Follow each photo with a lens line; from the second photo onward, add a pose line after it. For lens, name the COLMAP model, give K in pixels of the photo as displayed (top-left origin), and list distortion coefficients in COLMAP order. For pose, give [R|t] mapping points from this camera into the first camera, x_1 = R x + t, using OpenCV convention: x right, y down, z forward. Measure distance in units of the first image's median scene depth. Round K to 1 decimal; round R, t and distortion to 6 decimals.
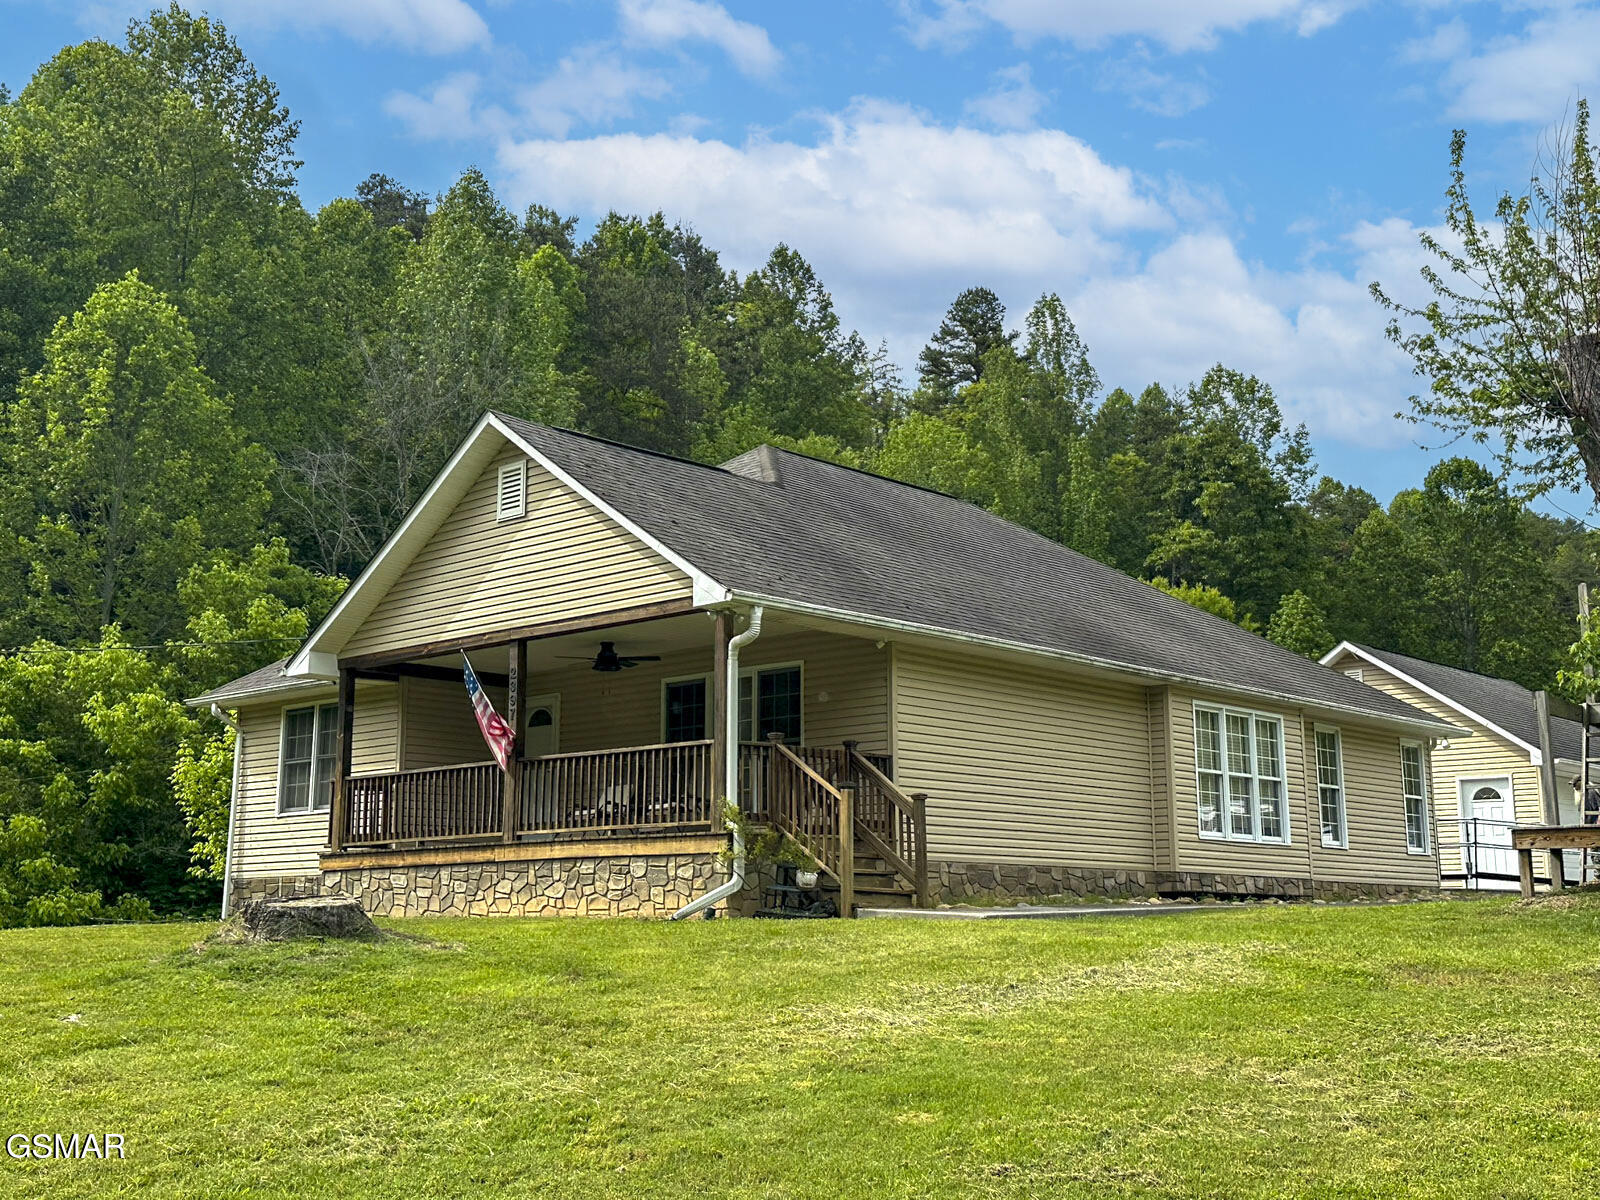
lens RADIAL K [[1830.3, 0, 800.0], [0, 1830.3, 600.0], [0, 0, 1]] dist [0.162595, -0.007356]
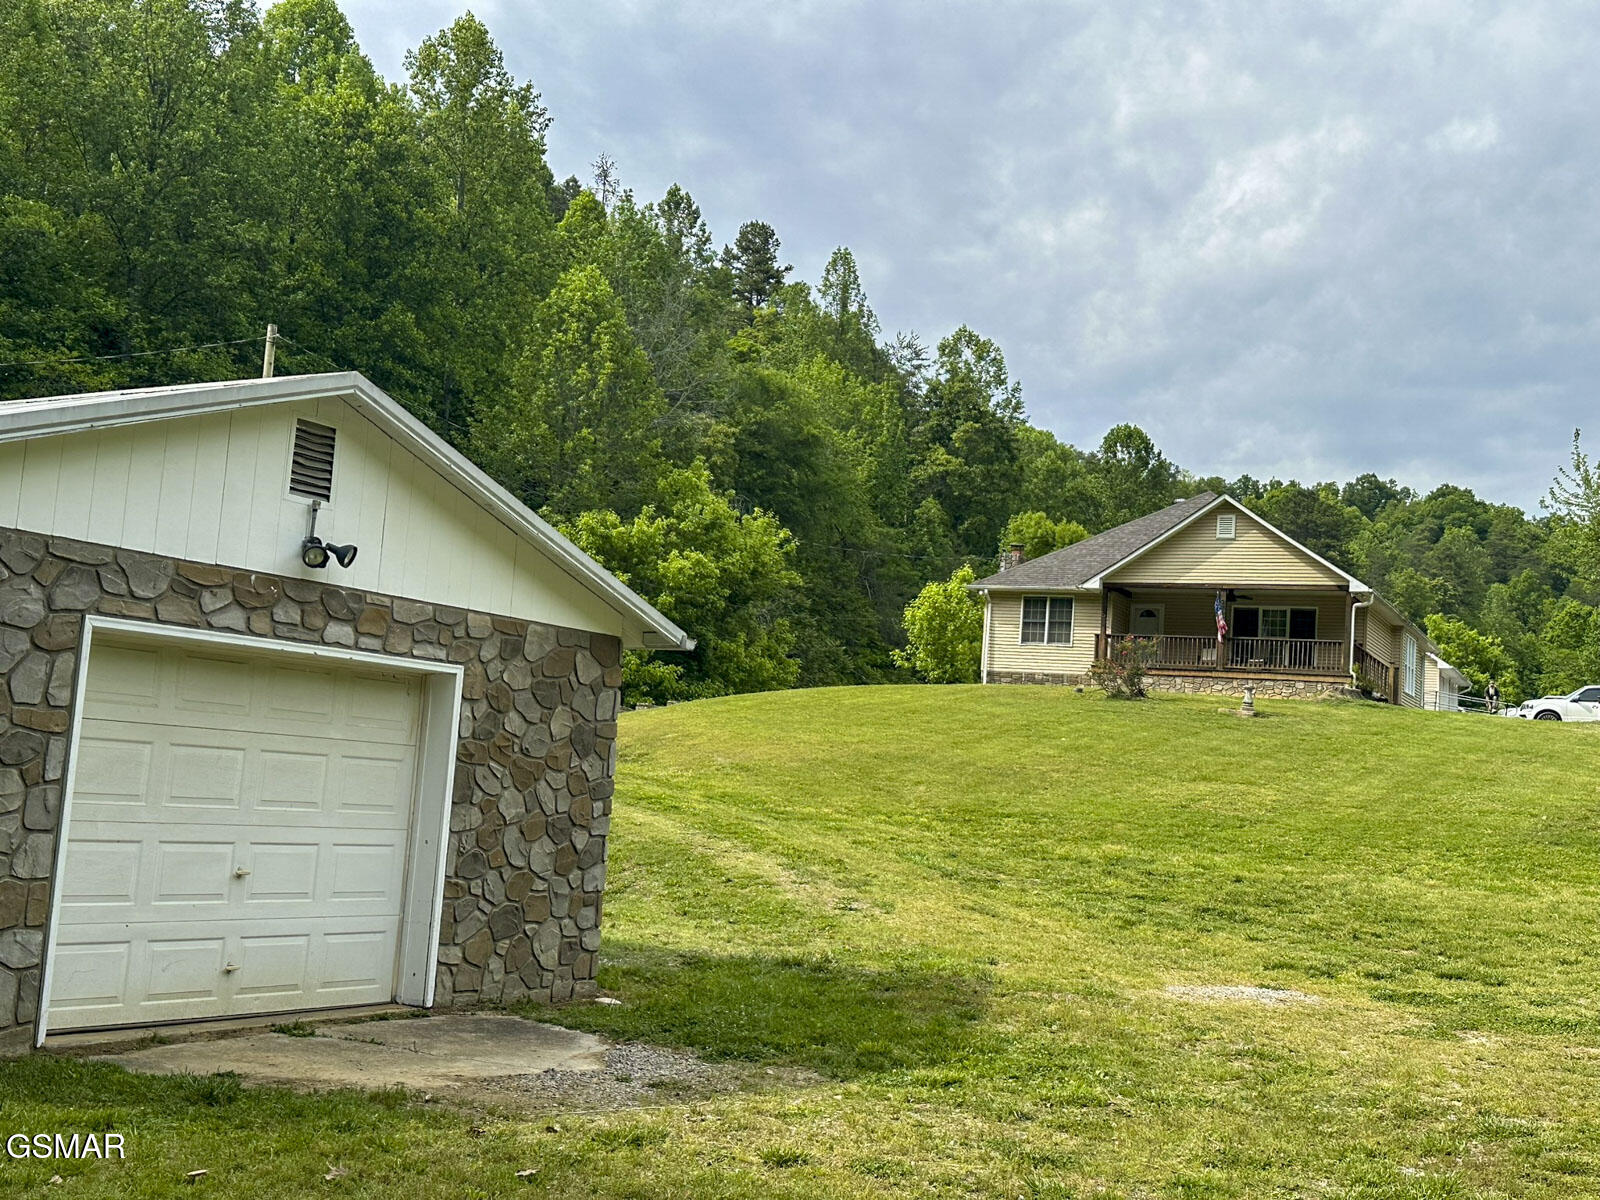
lens RADIAL K [[1830.3, 0, 800.0], [0, 1830.3, 600.0], [0, 0, 1]] dist [0.162595, -0.007356]
pose [[0.949688, 0.096120, 0.298083, -1.173960], [-0.121120, 0.990406, 0.066520, -0.047808], [-0.288830, -0.099277, 0.952219, -0.972502]]
